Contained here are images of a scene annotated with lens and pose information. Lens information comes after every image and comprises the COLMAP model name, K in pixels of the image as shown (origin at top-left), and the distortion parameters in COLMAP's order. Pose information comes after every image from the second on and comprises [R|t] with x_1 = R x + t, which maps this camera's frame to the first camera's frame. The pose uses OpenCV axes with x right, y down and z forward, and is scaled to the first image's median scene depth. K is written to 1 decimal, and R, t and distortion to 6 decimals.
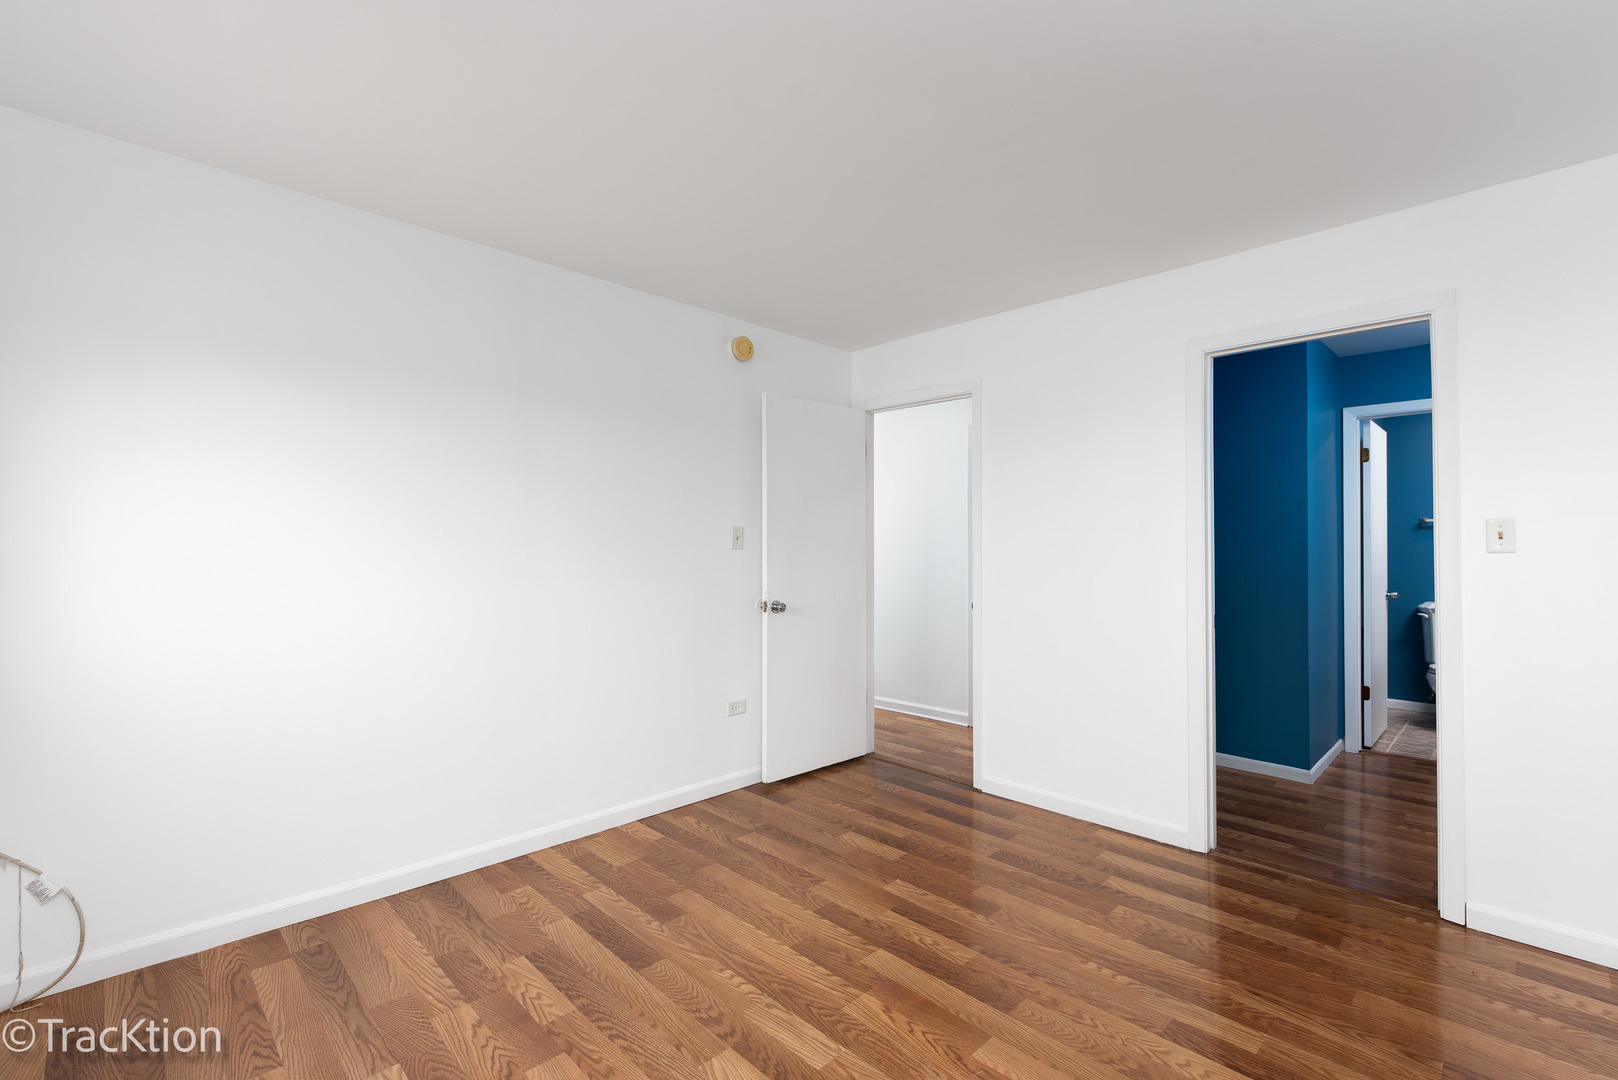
lens RADIAL K [[725.0, 0, 805.4], [0, 725.0, 544.0], [0, 0, 1]] dist [-0.004965, -0.000907]
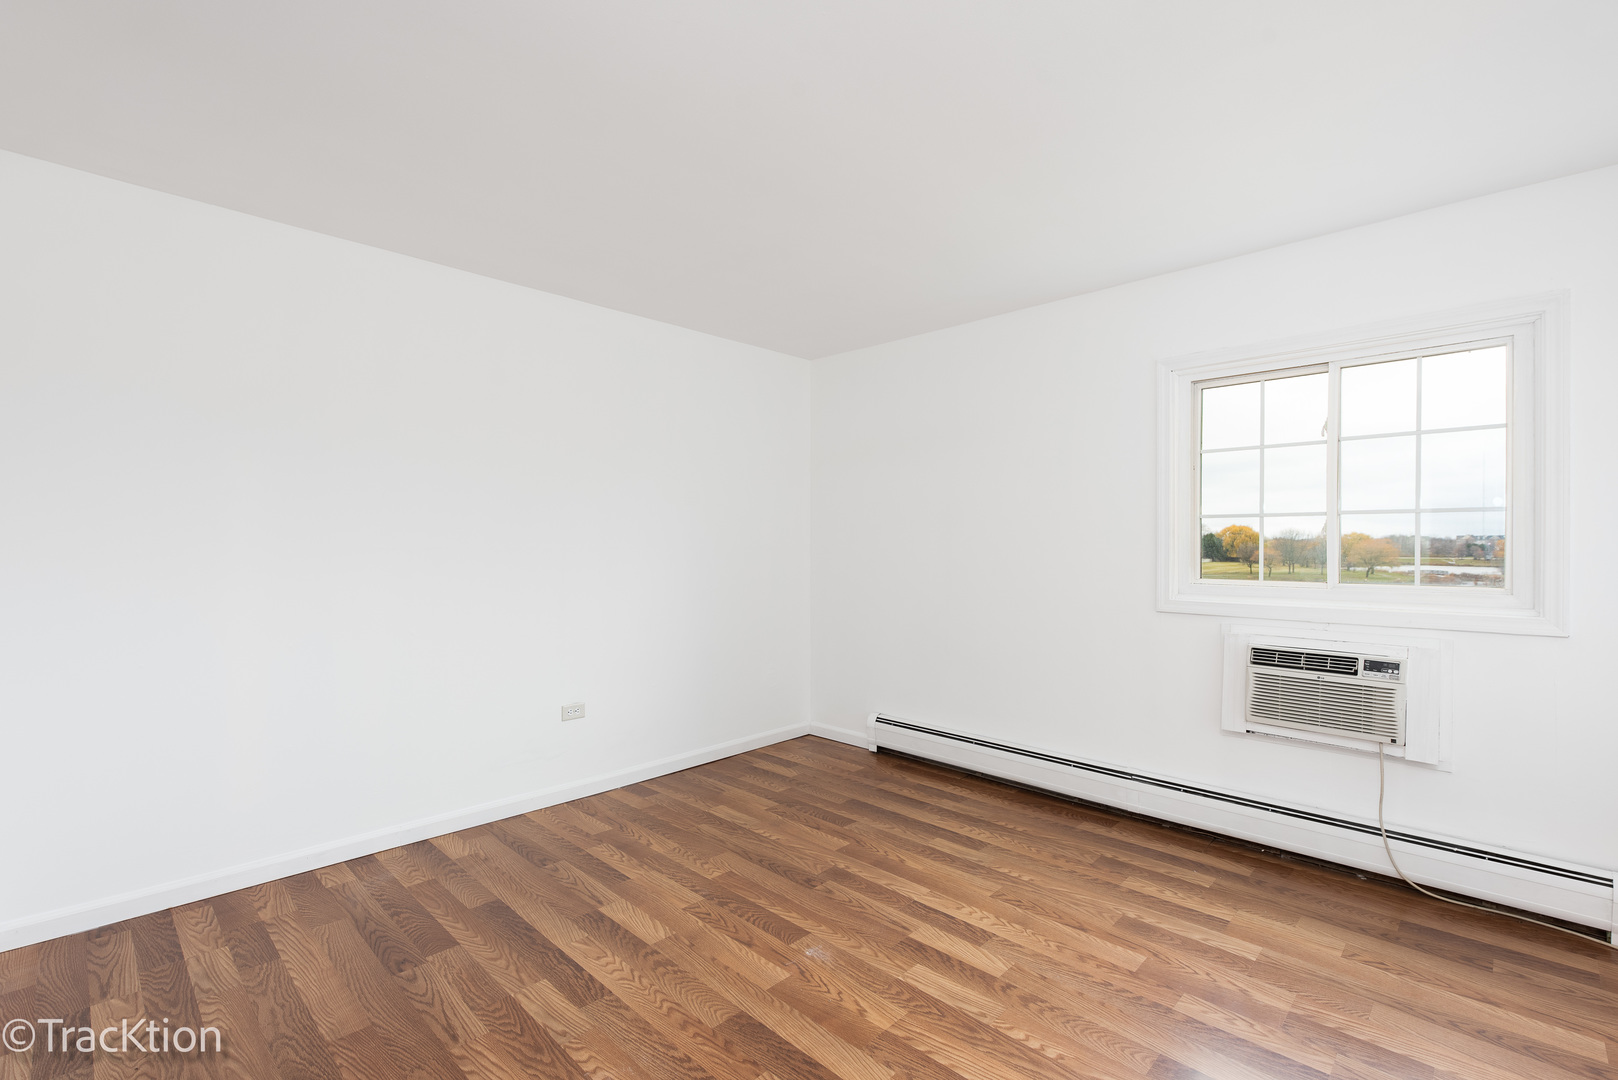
lens RADIAL K [[725.0, 0, 812.0], [0, 725.0, 545.4], [0, 0, 1]] dist [-0.004965, -0.000907]
pose [[-0.999558, -0.004196, -0.029435, 0.211168], [-0.003954, 0.999958, -0.008289, 0.015206], [0.029469, -0.008169, -0.999532, 1.975981]]
